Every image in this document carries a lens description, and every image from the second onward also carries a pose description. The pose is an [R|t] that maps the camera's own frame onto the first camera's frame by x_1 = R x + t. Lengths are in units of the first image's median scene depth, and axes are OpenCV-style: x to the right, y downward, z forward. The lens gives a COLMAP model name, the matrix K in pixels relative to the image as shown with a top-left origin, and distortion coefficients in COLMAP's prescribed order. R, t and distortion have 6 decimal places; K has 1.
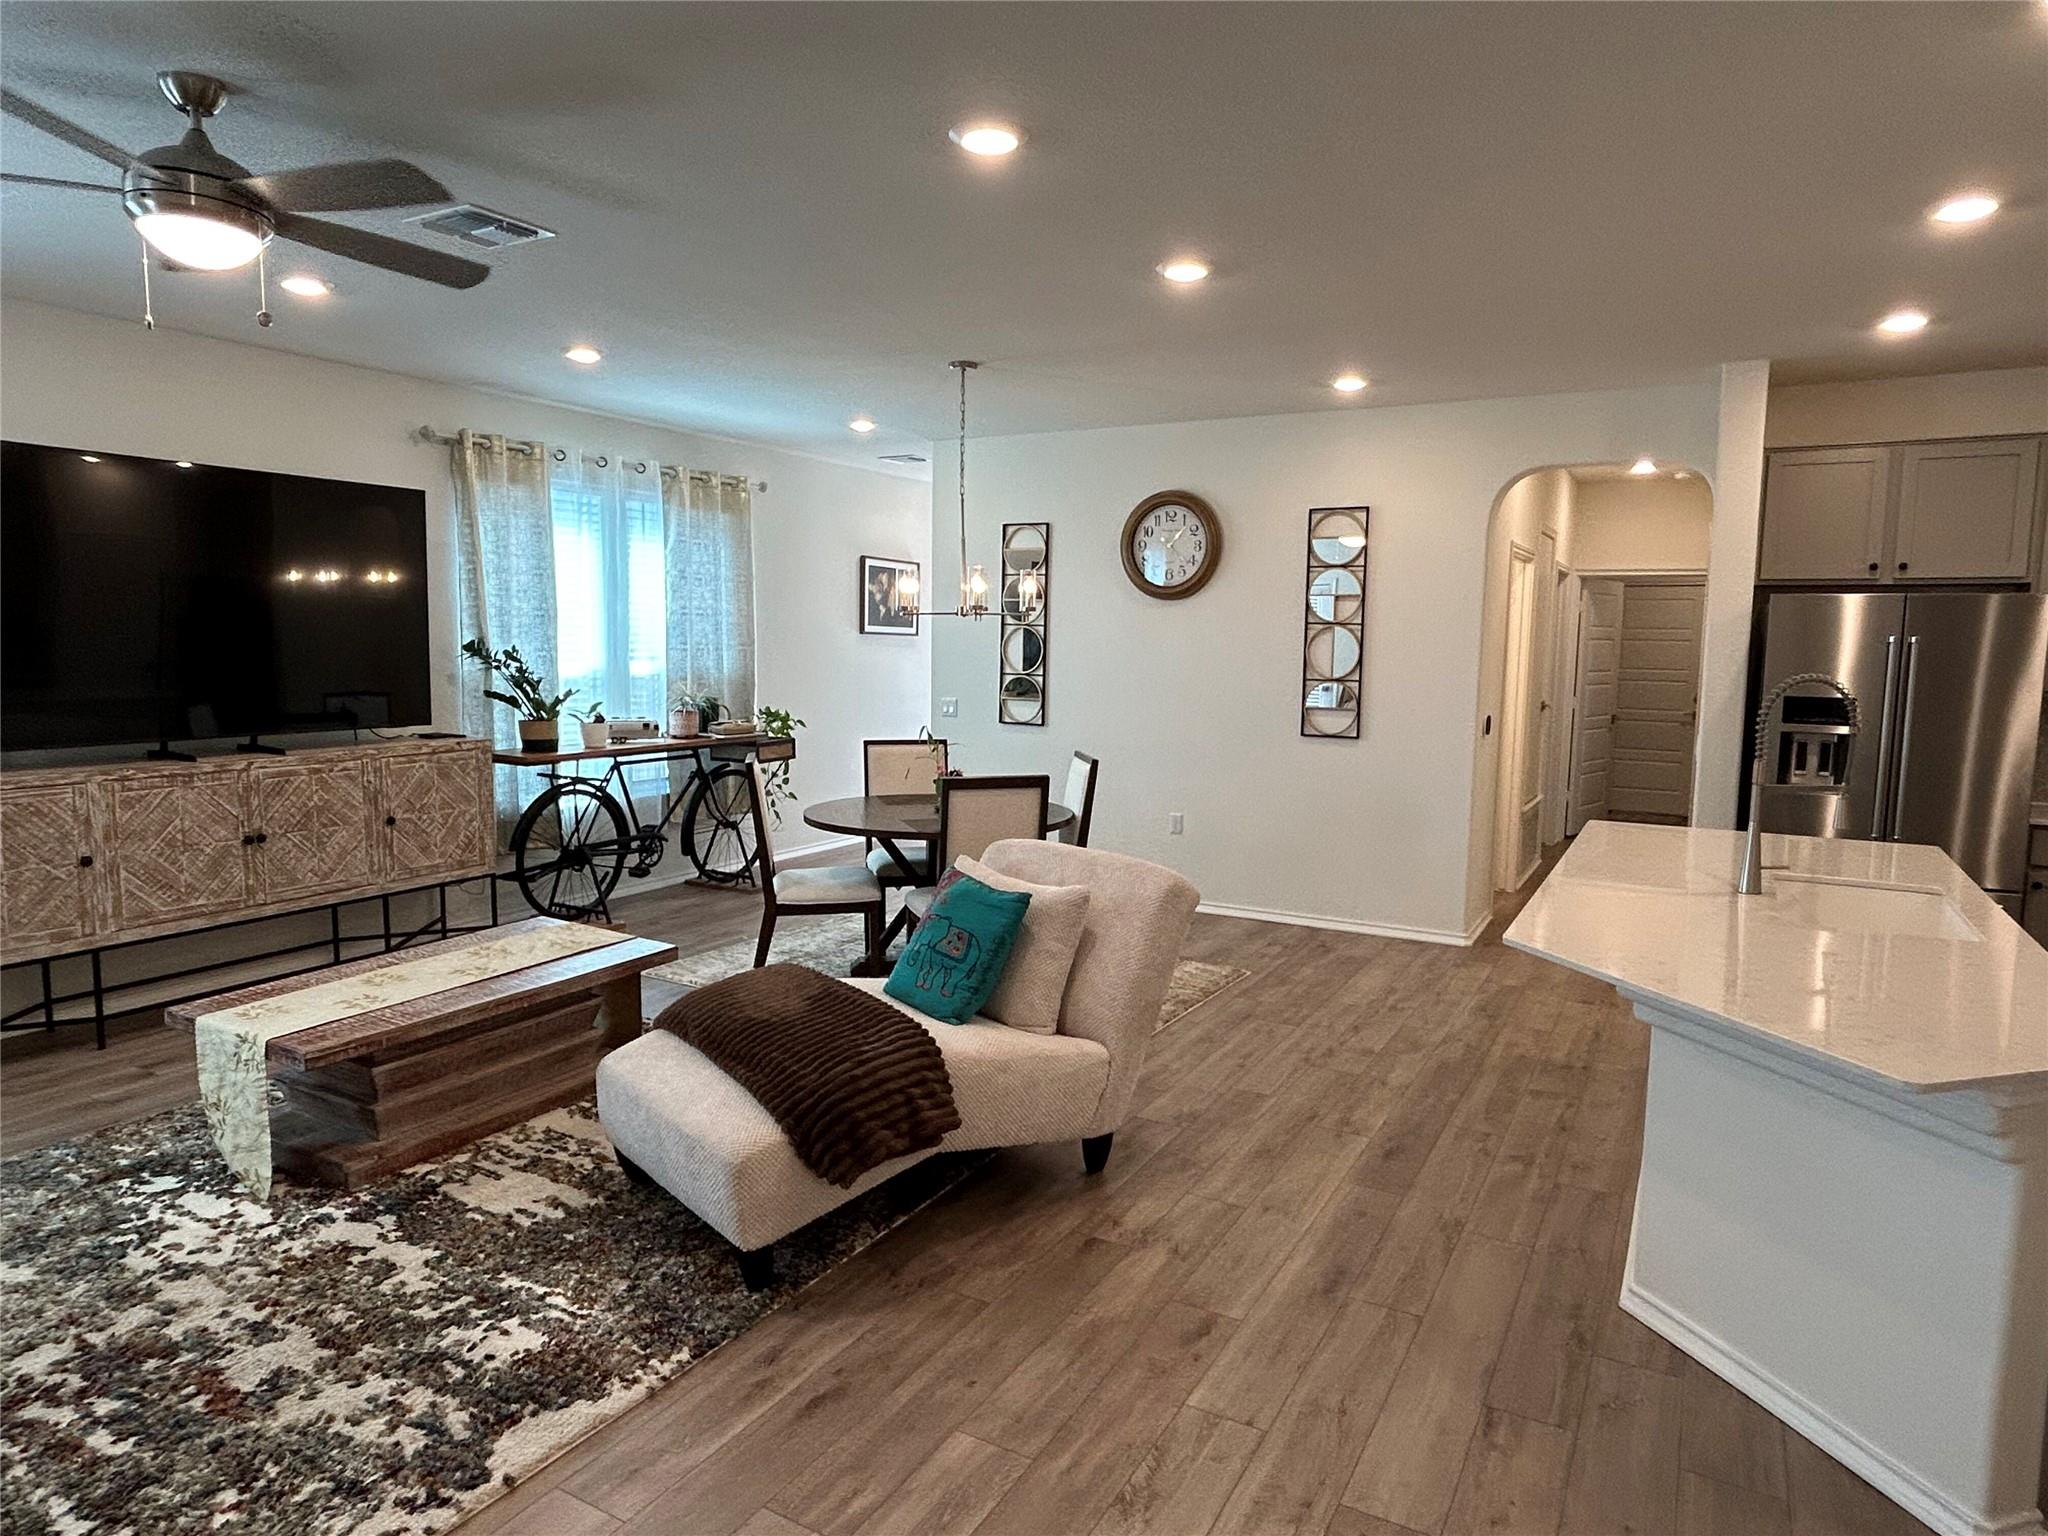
lens RADIAL K [[1206.8, 0, 1028.1], [0, 1206.8, 772.2], [0, 0, 1]] dist [0.005789, 0.000688]
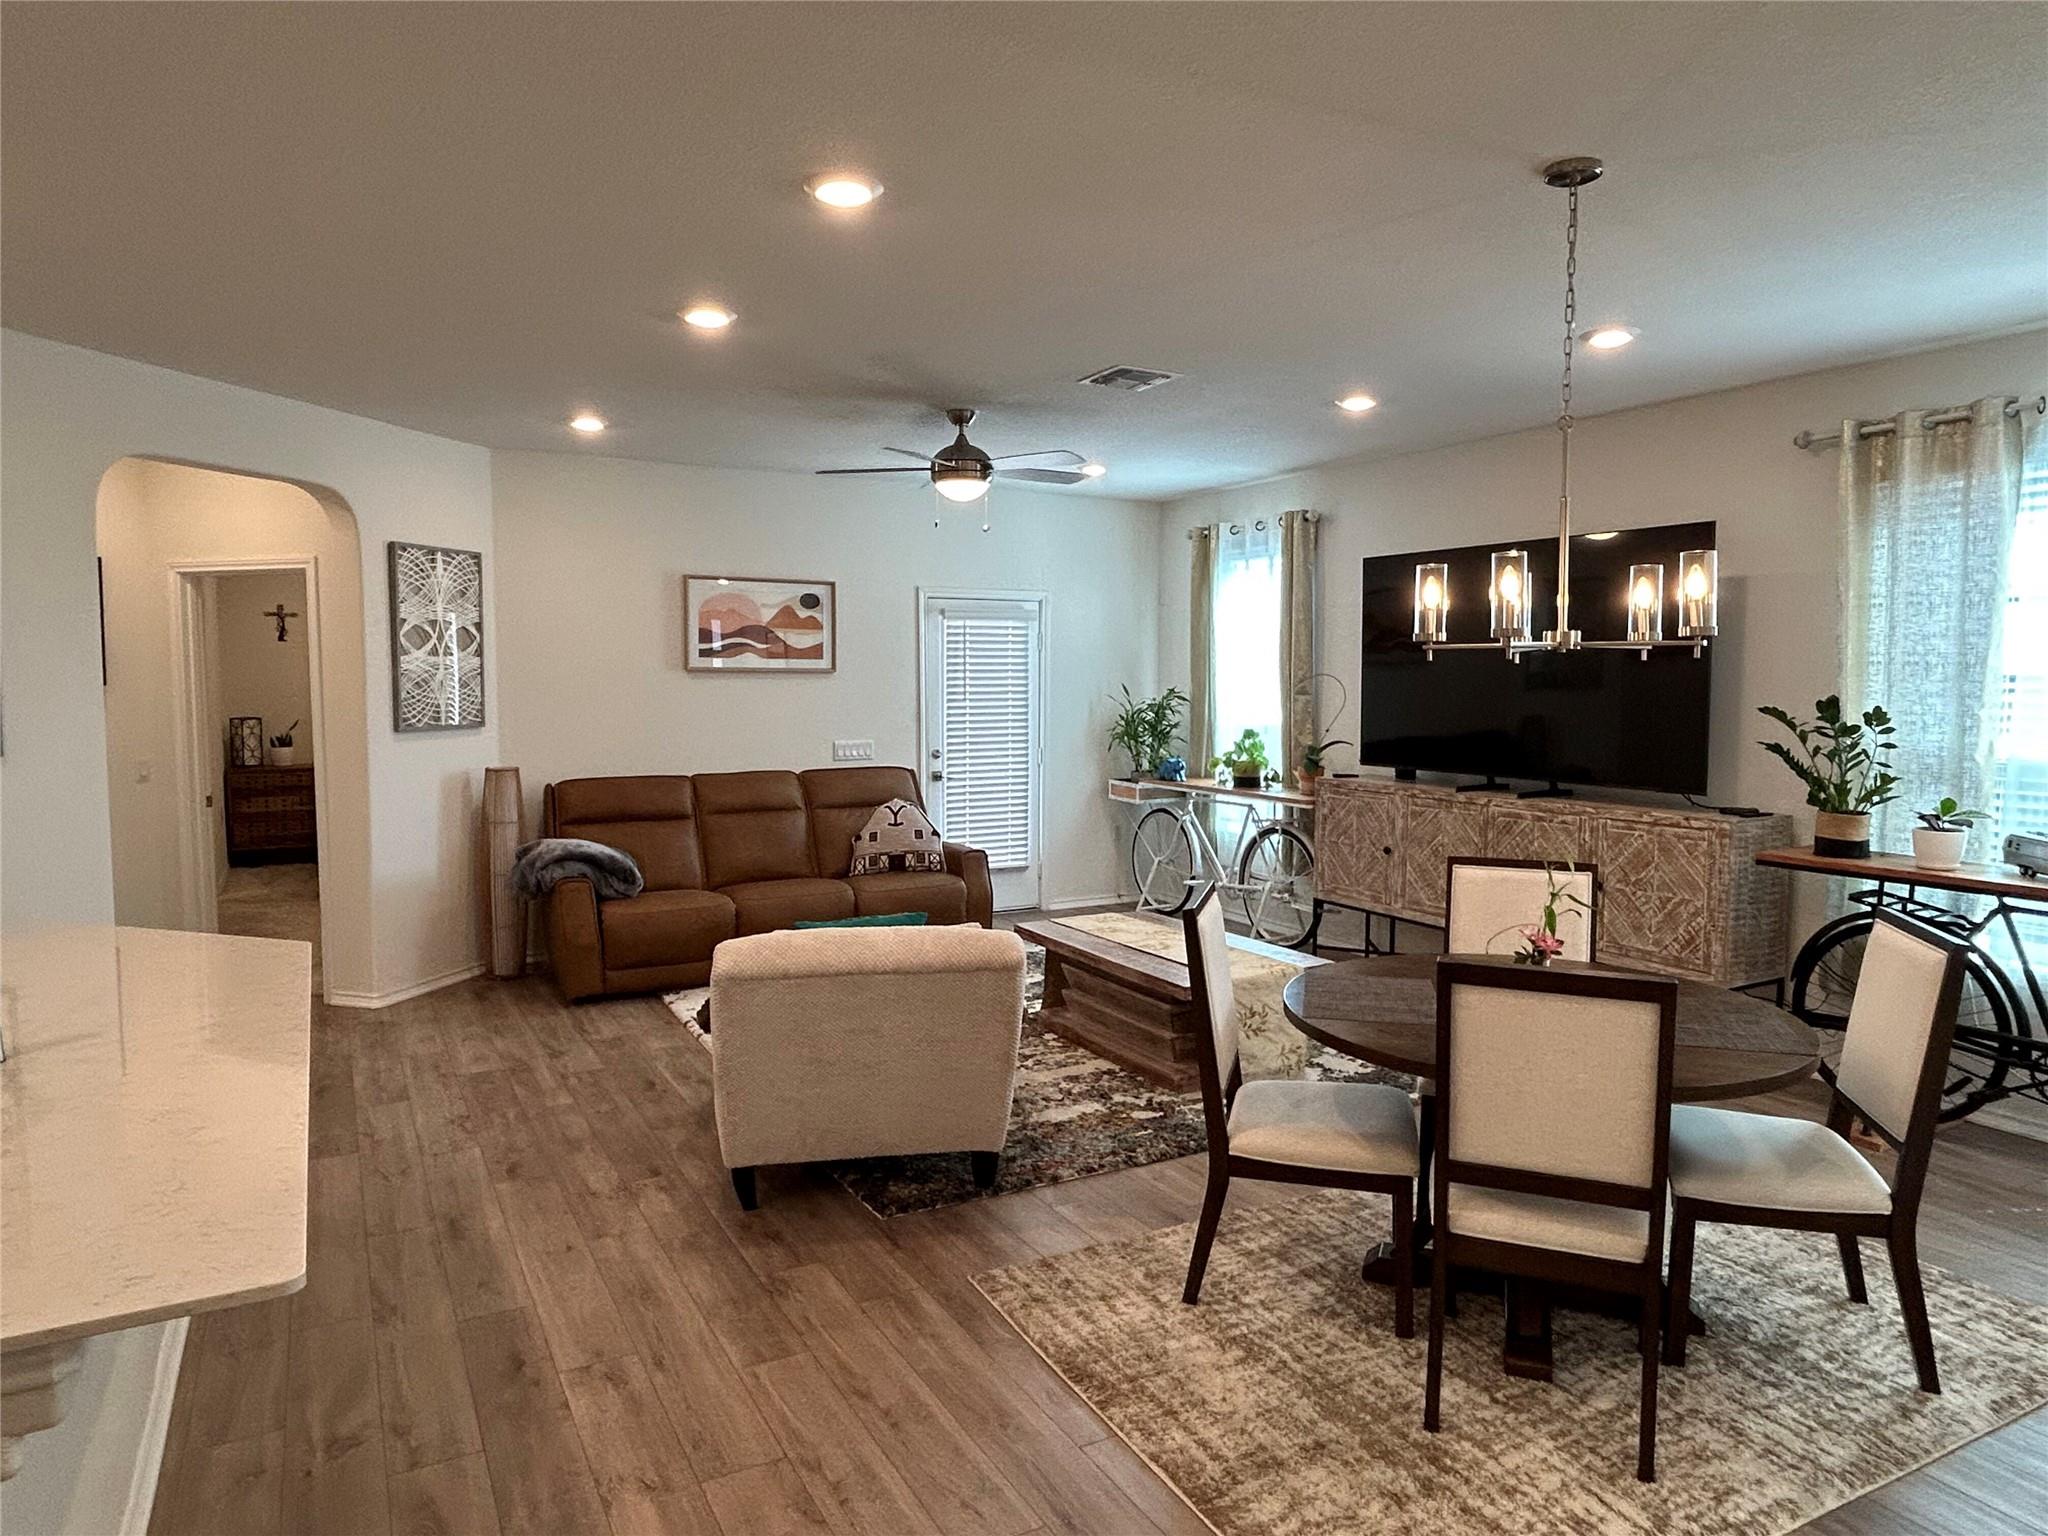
lens RADIAL K [[1275.2, 0, 1028.5], [0, 1275.2, 765.9], [0, 0, 1]] dist [0.008416, -0.007591]
pose [[-0.517826, 0.047019, -0.854193, 0.677528], [-0.107530, 0.986992, 0.119516, -0.152252], [0.848701, 0.153740, -0.506034, 1.375242]]
